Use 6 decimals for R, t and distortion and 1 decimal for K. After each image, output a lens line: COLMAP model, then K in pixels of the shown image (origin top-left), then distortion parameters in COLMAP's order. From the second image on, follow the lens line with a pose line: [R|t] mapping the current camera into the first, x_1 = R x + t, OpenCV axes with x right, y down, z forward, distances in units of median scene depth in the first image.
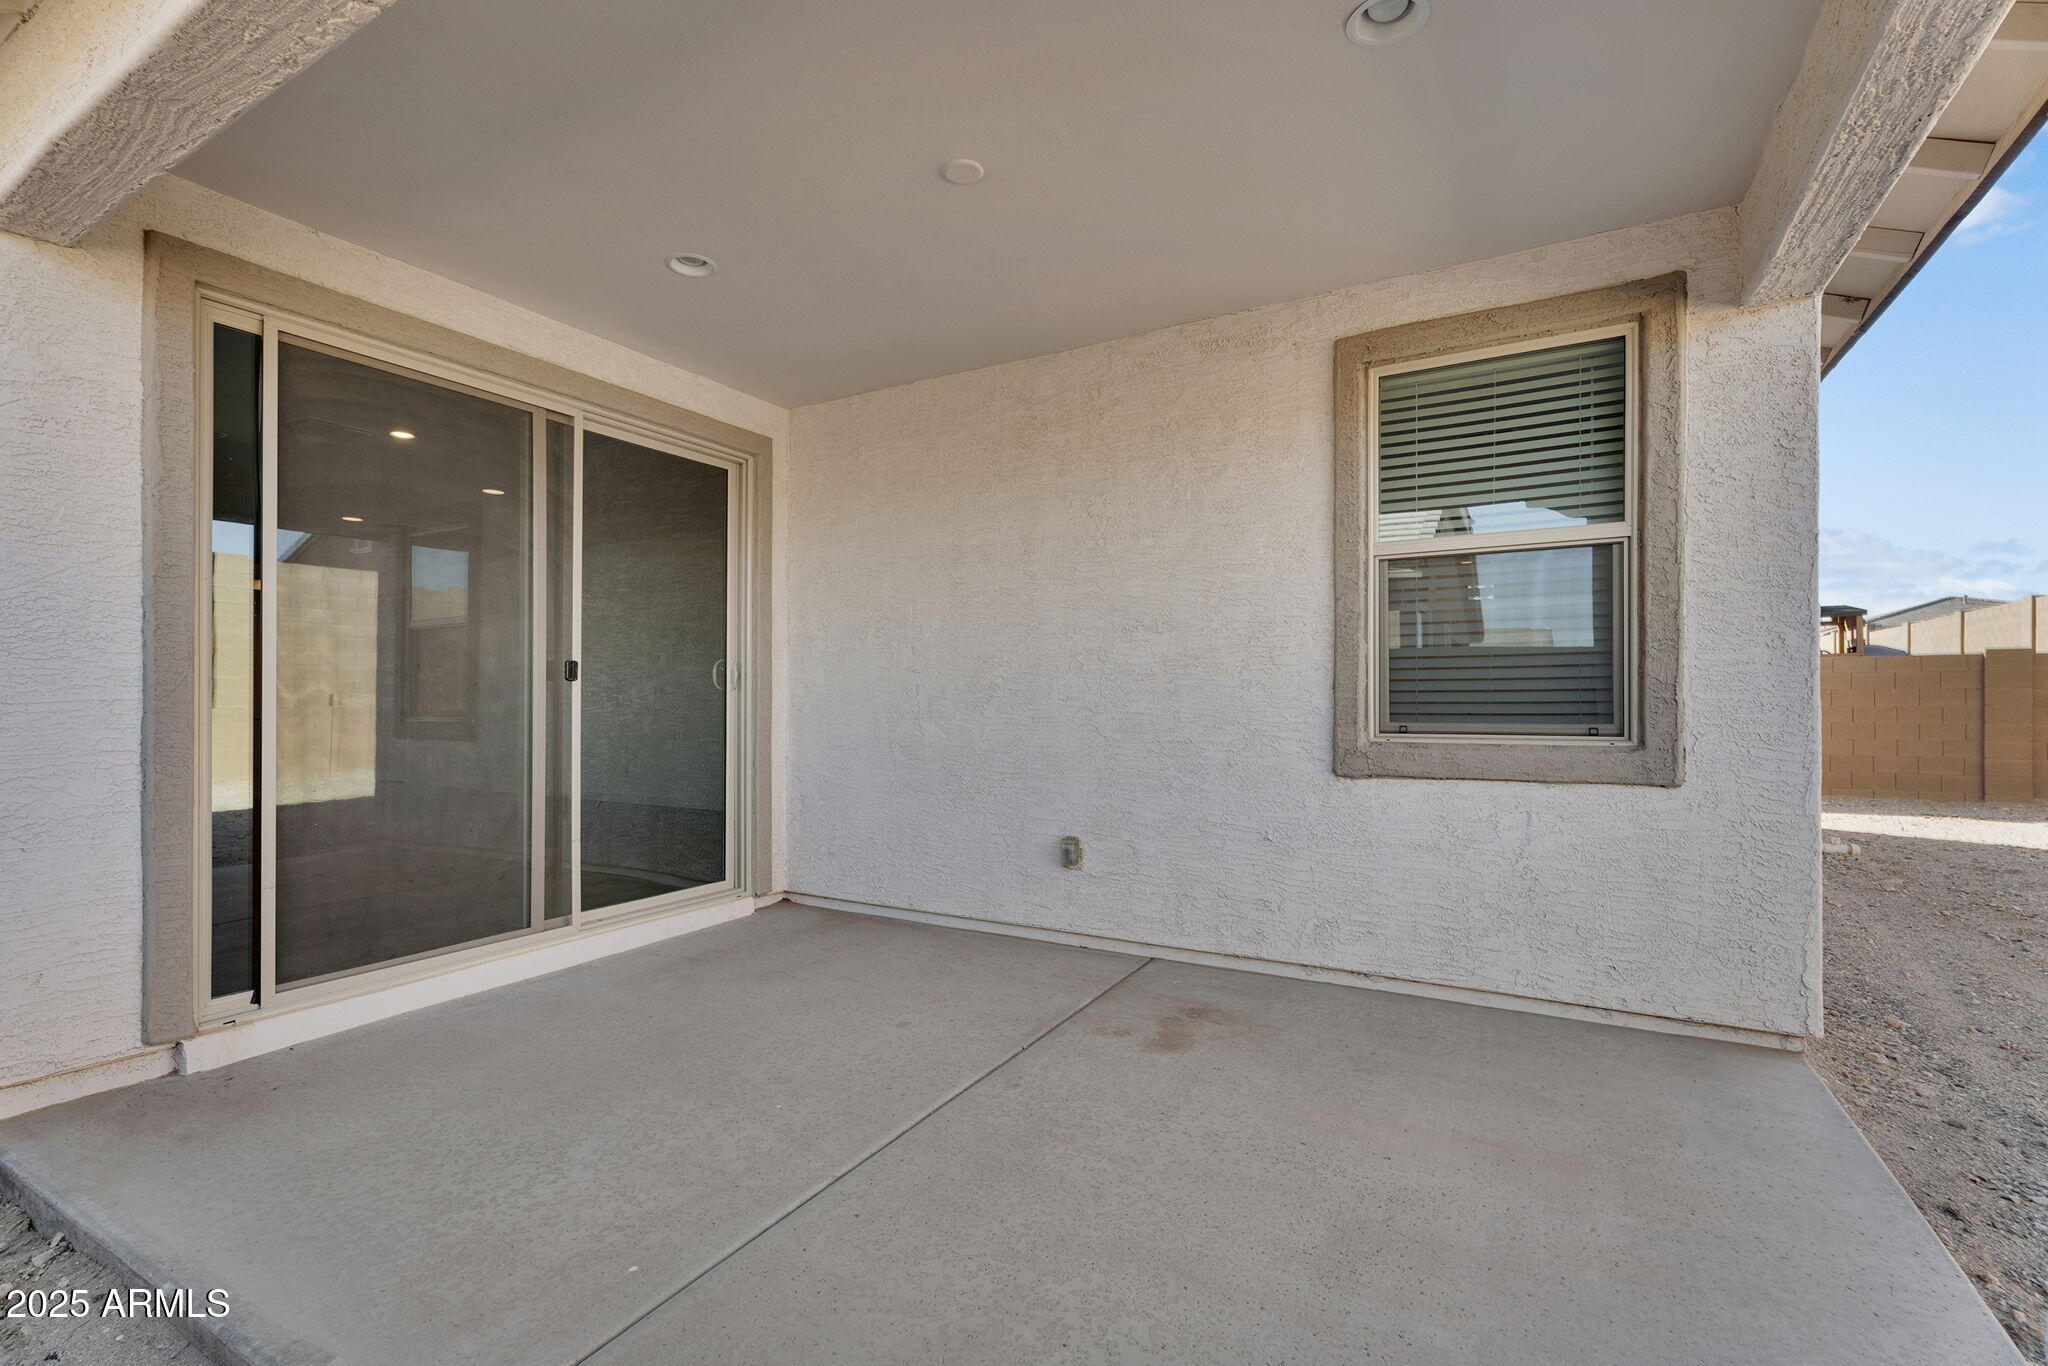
lens RADIAL K [[921.3, 0, 1012.5], [0, 921.3, 682.1], [0, 0, 1]] dist [0.001197, 0.000047]
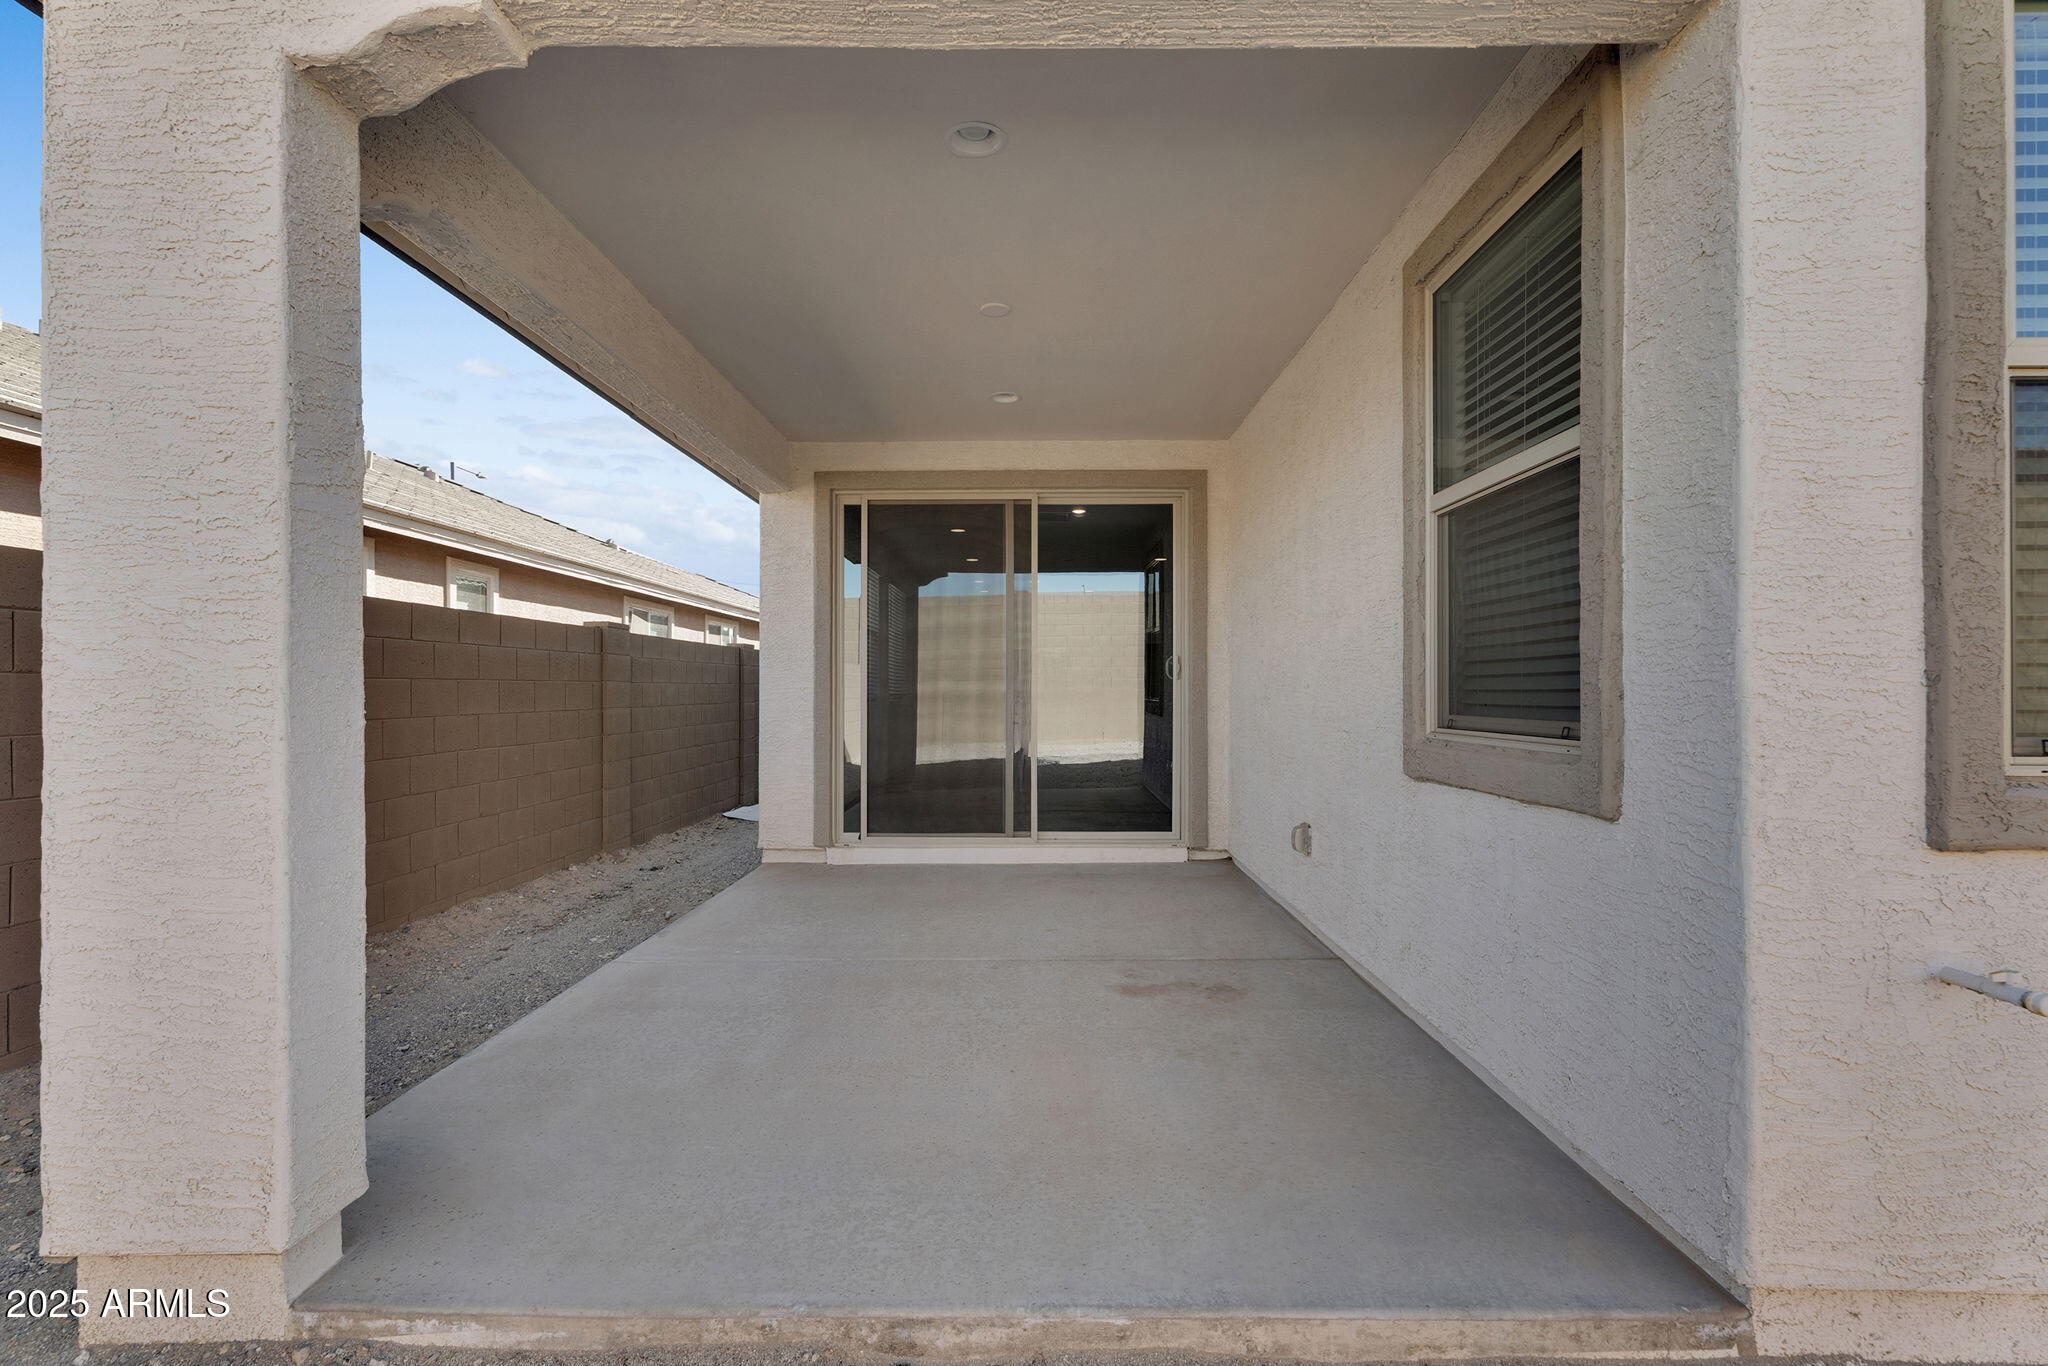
lens RADIAL K [[921.3, 0, 1012.5], [0, 921.3, 682.1], [0, 0, 1]] dist [0.001197, 0.000047]
pose [[0.483523, -0.006916, -0.875304, 0.942755], [0.017007, 0.999854, 0.001495, 0.007038], [0.875166, -0.015609, 0.483570, 0.280390]]
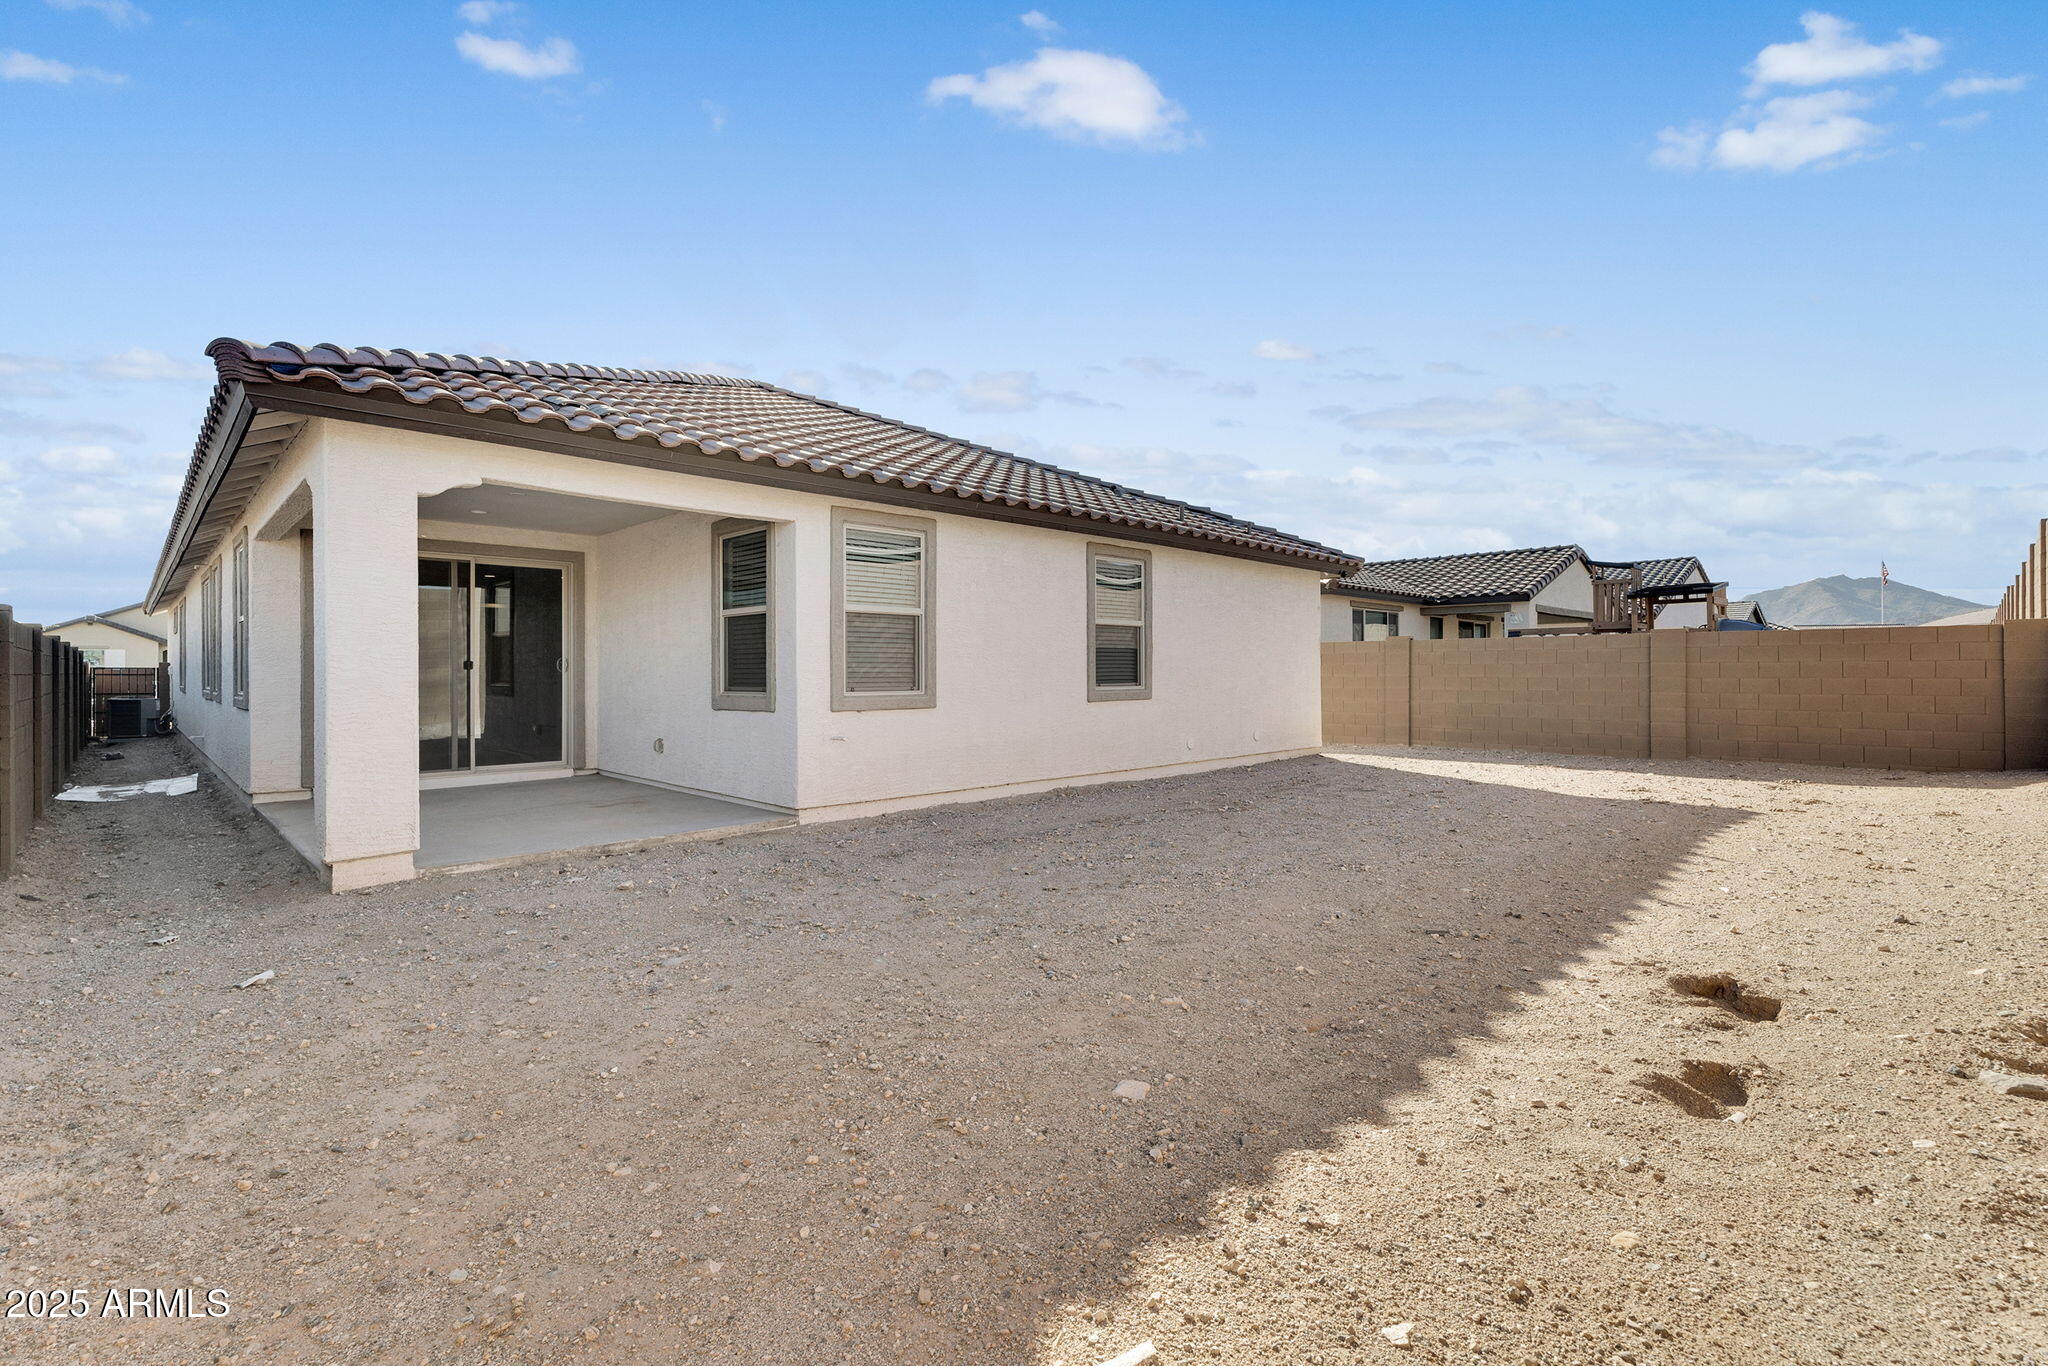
lens RADIAL K [[921.3, 0, 1012.5], [0, 921.3, 682.1], [0, 0, 1]] dist [0.001197, 0.000047]
pose [[0.963148, -0.001032, -0.268968, 1.764246], [0.009149, 0.999540, 0.028927, -0.030272], [0.268815, -0.030322, 0.962714, -1.082518]]
